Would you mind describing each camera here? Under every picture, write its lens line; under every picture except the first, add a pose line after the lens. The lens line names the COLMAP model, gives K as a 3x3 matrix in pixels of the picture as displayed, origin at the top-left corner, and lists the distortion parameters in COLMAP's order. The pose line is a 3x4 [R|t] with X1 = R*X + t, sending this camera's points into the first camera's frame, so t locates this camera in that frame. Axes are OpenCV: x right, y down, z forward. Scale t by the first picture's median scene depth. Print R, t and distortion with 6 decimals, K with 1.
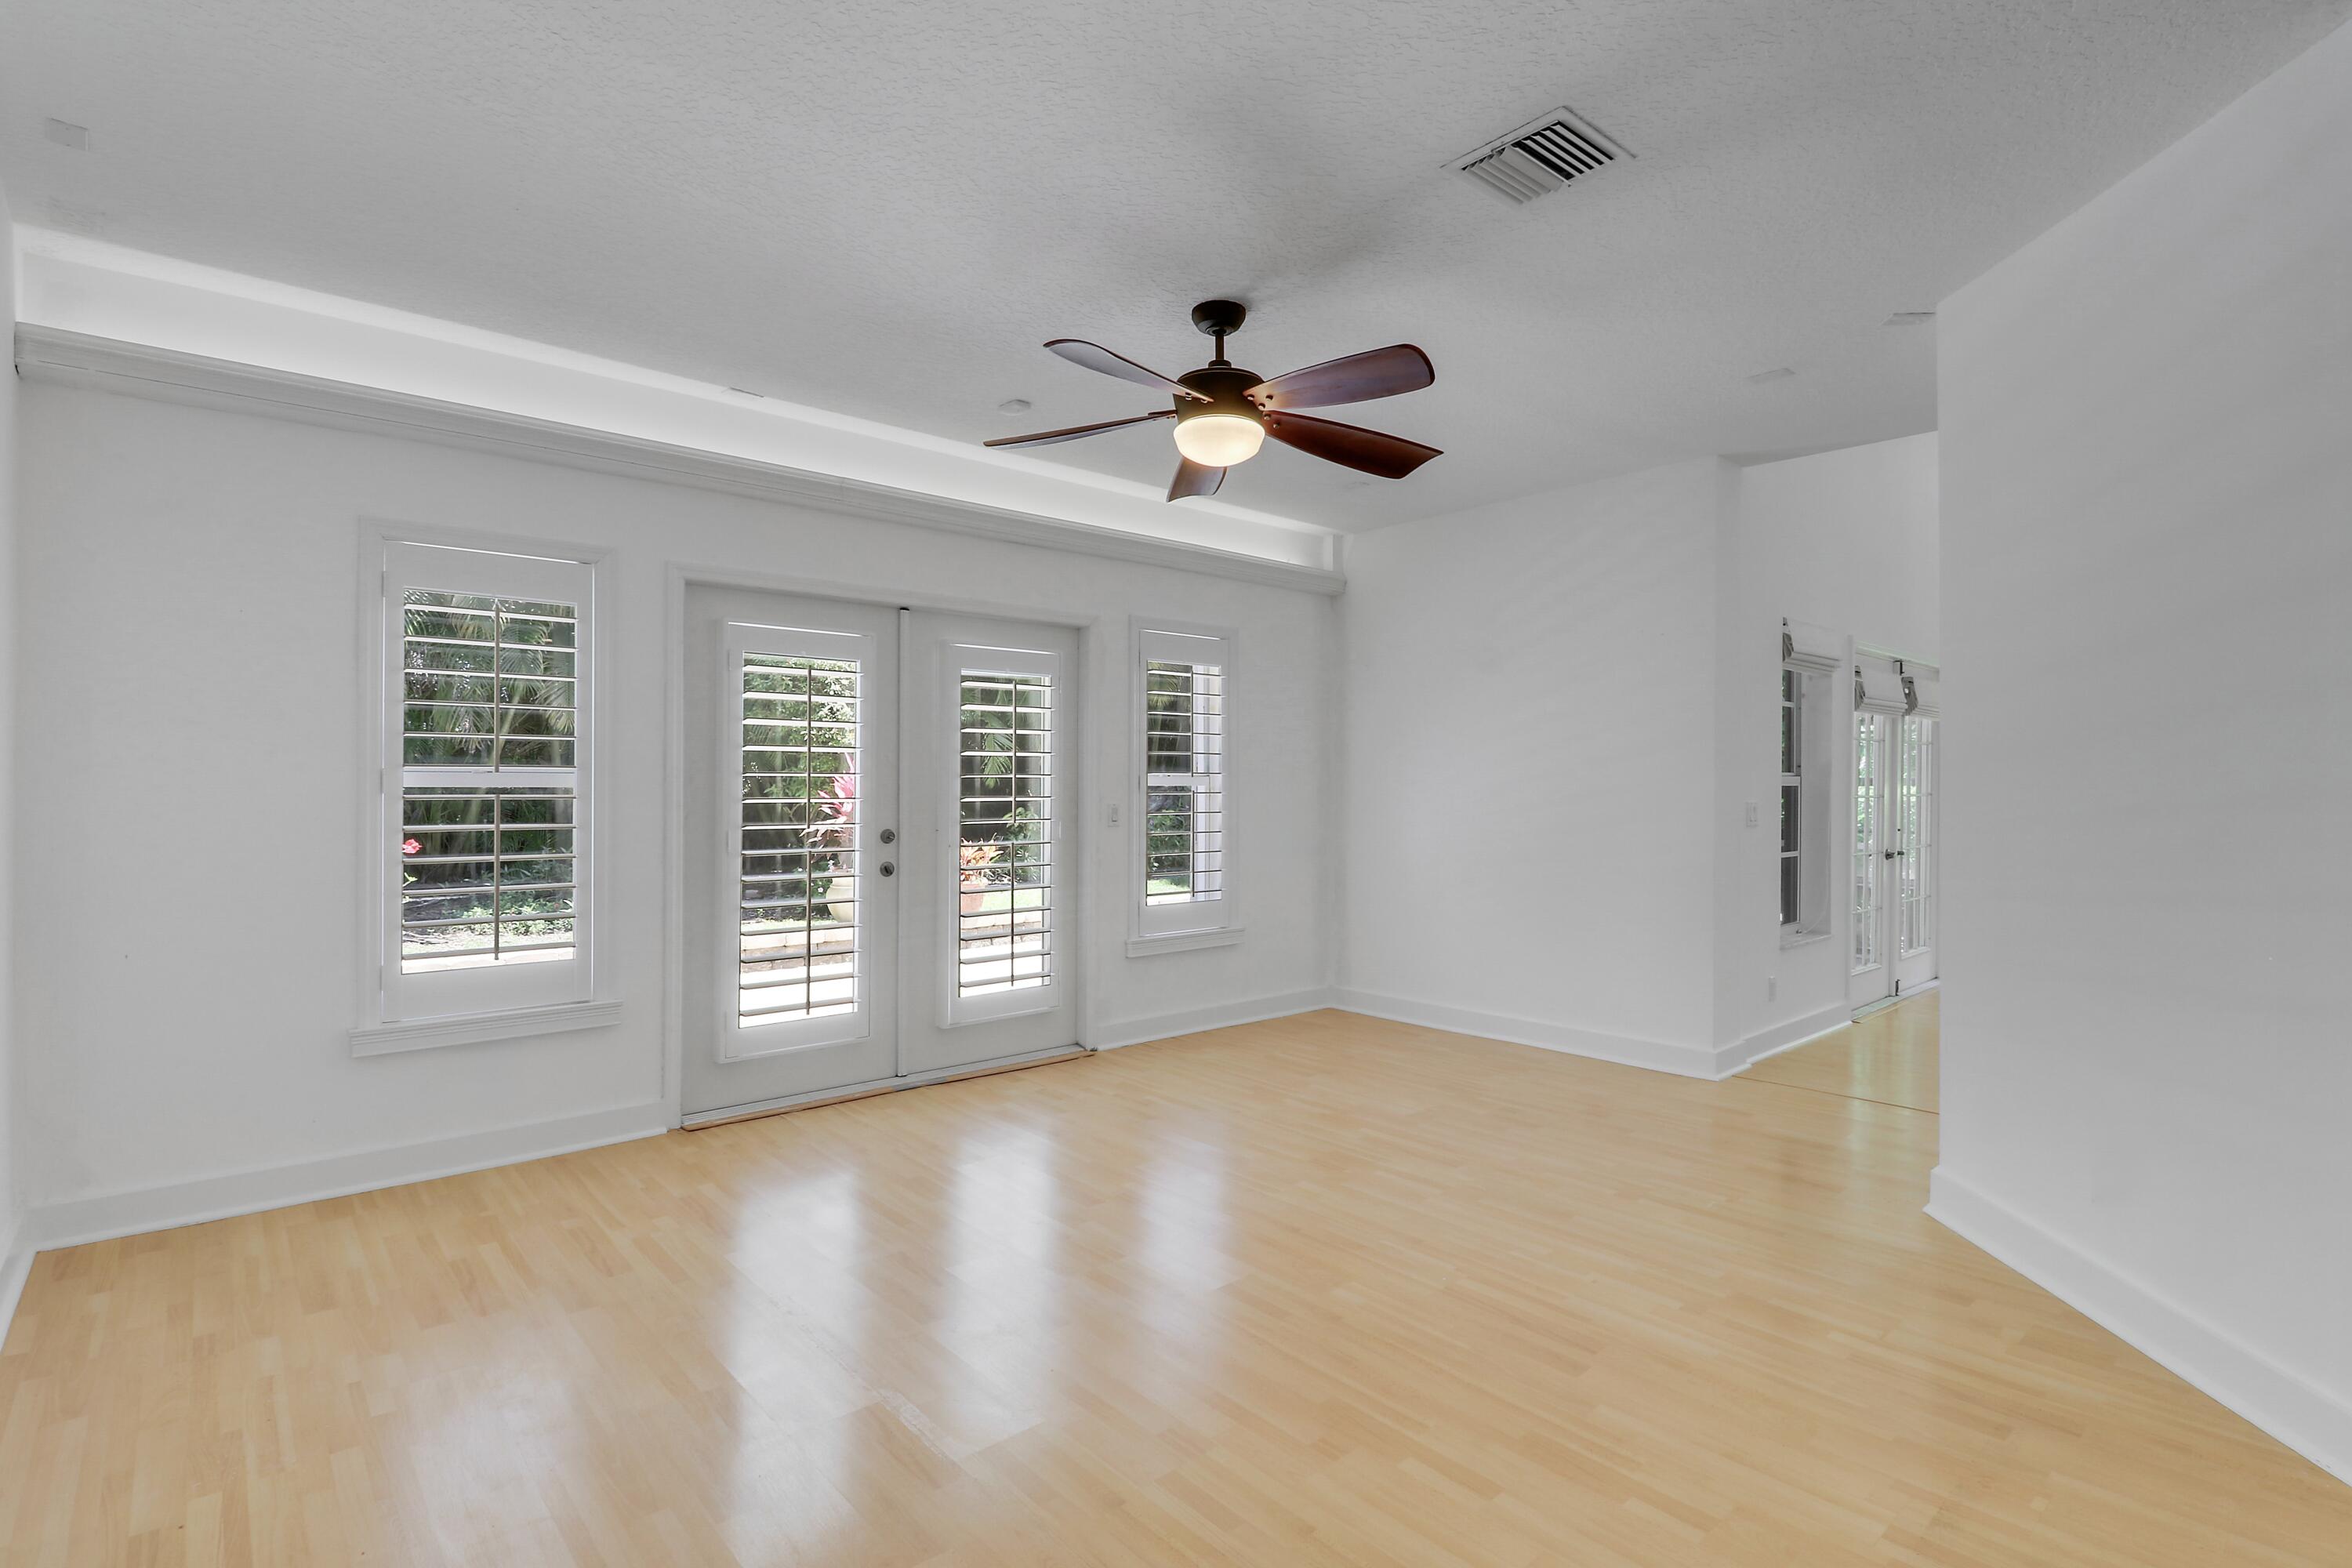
lens RADIAL K [[1108.4, 0, 1176.0], [0, 1108.4, 784.0], [0, 0, 1]] dist [0.000120, -0.013460]
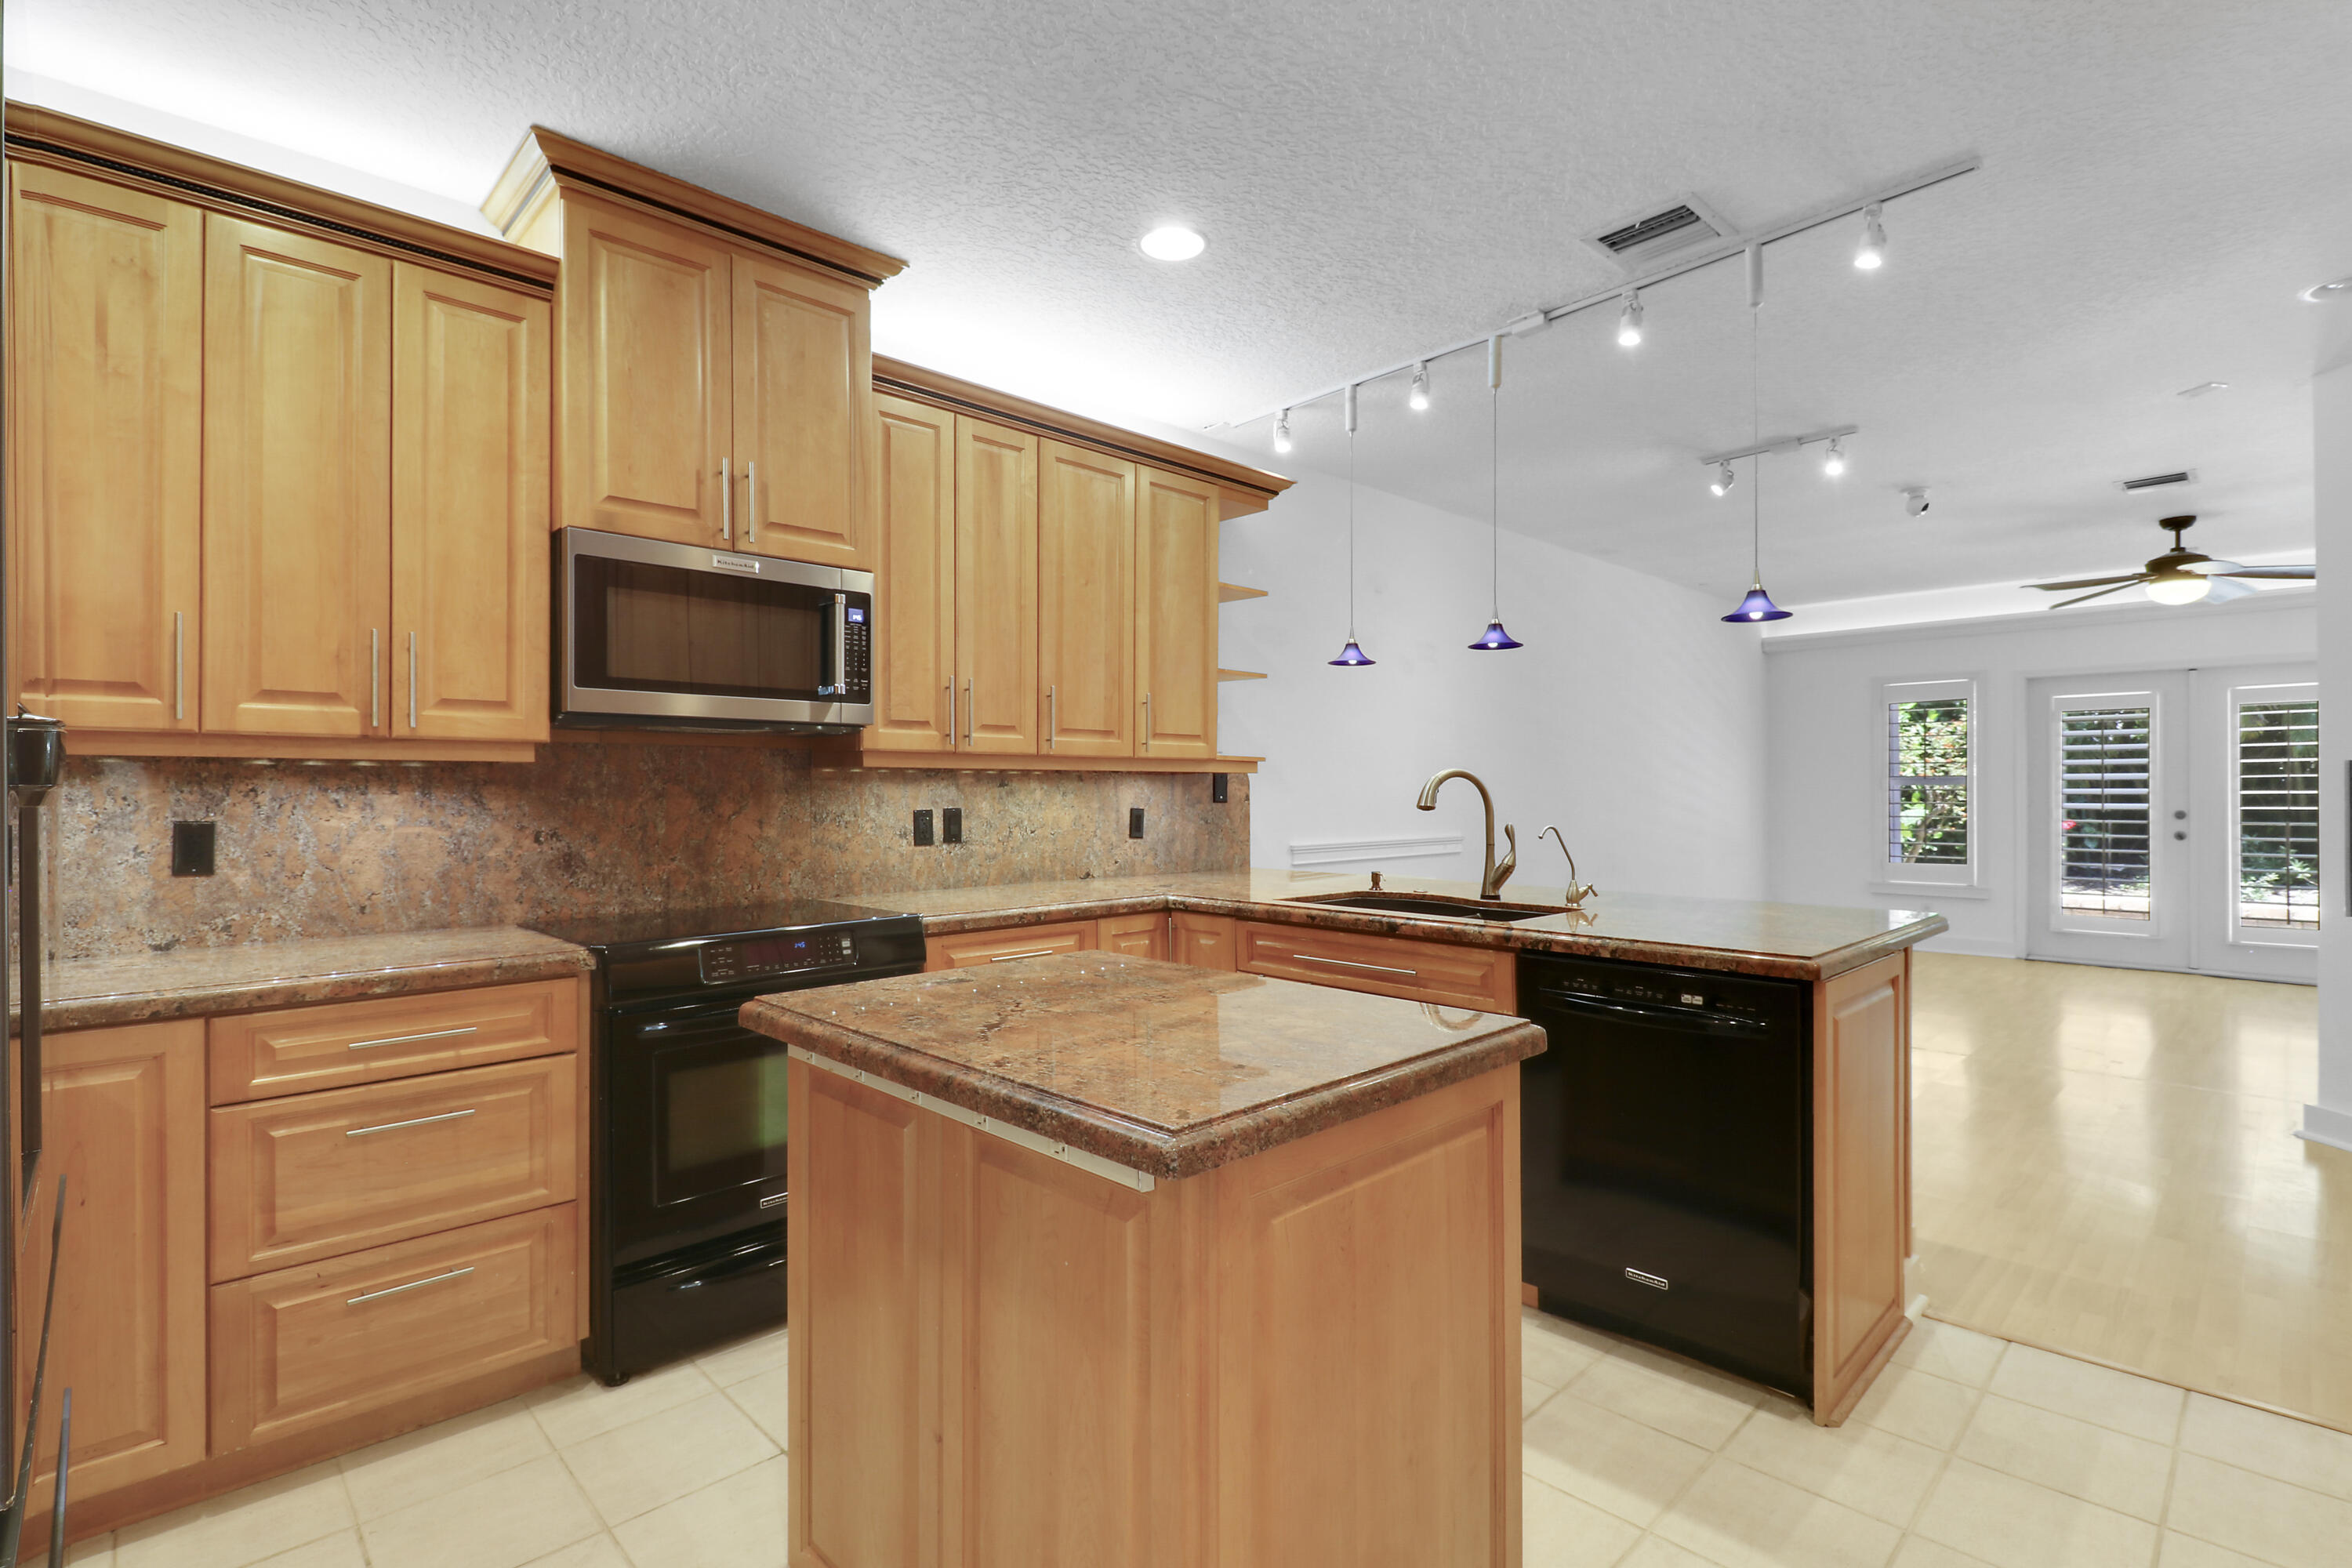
lens RADIAL K [[1096.5, 0, 1191.8], [0, 1096.5, 782.8], [0, 0, 1]] dist [-0.000637, -0.014468]
pose [[0.035894, -0.005940, -0.999338, 1.293049], [0.006845, 0.999960, -0.005698, 0.000408], [0.999332, -0.006636, 0.035934, -0.492310]]
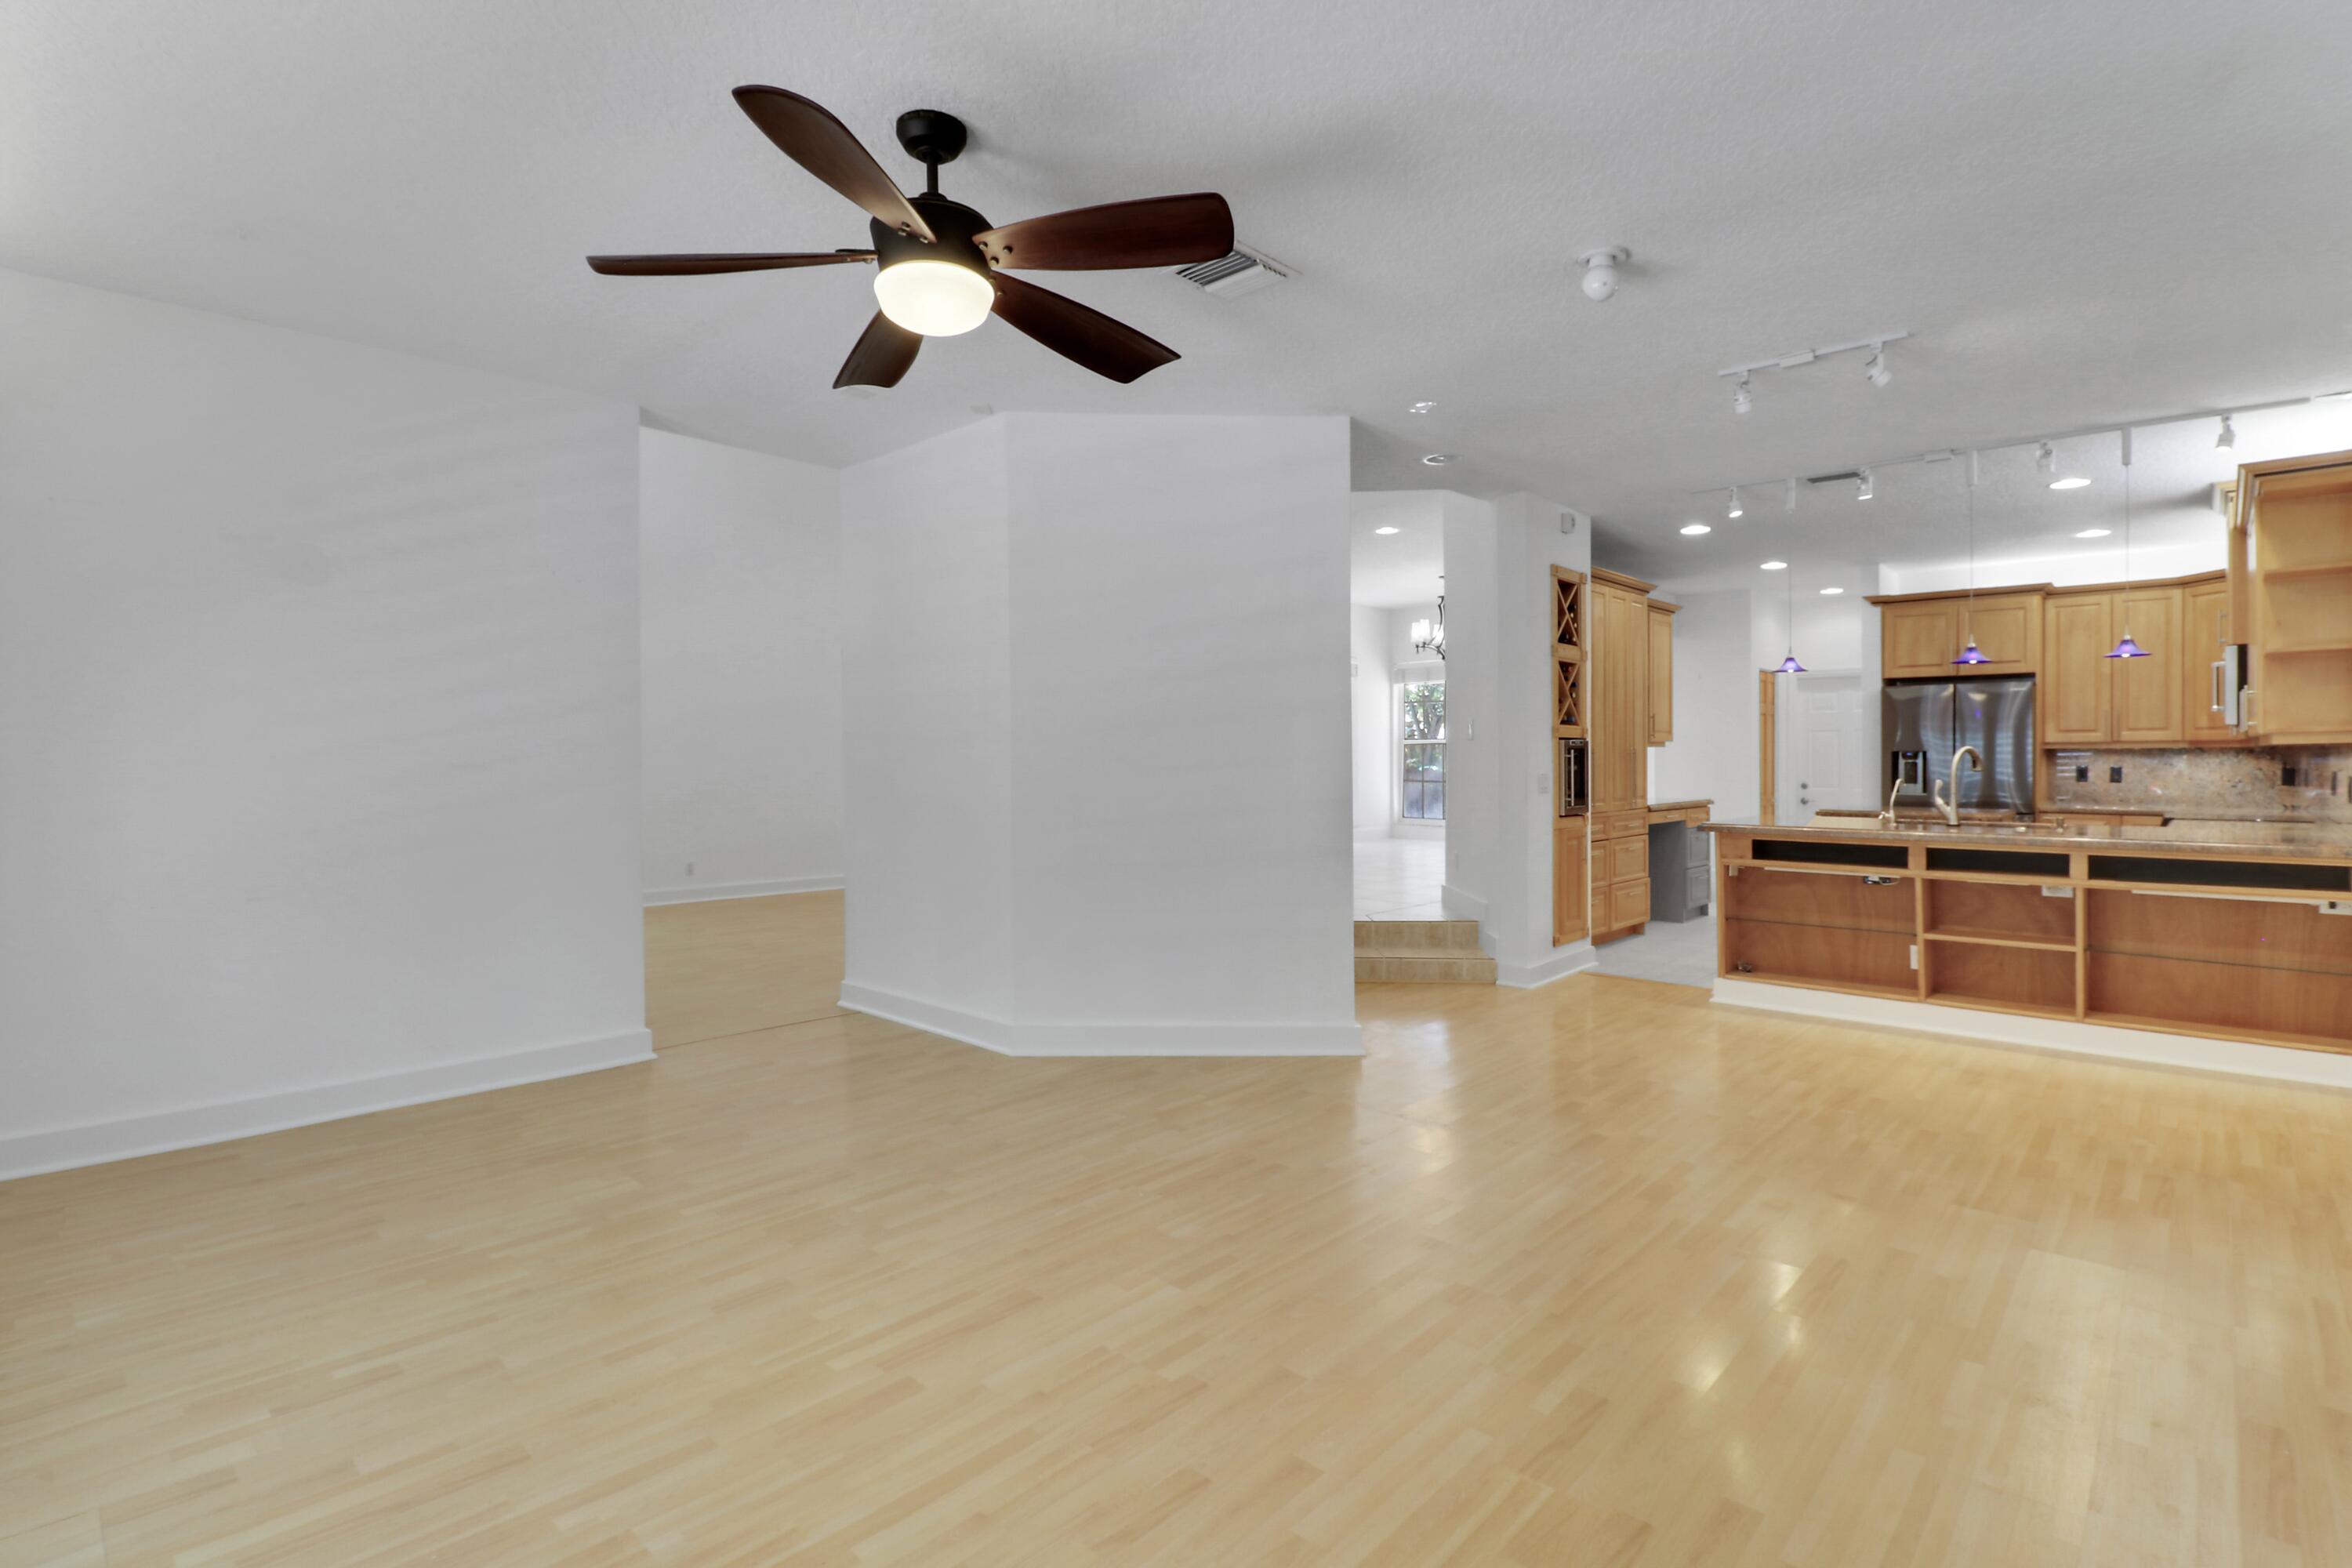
lens RADIAL K [[1096.5, 0, 1191.8], [0, 1096.5, 782.8], [0, 0, 1]] dist [-0.000637, -0.014468]
pose [[-0.090632, -0.025124, 0.995568, -0.550419], [-0.003345, 0.999684, 0.024924, 0.000135], [-0.995879, -0.001071, -0.090687, 0.670353]]
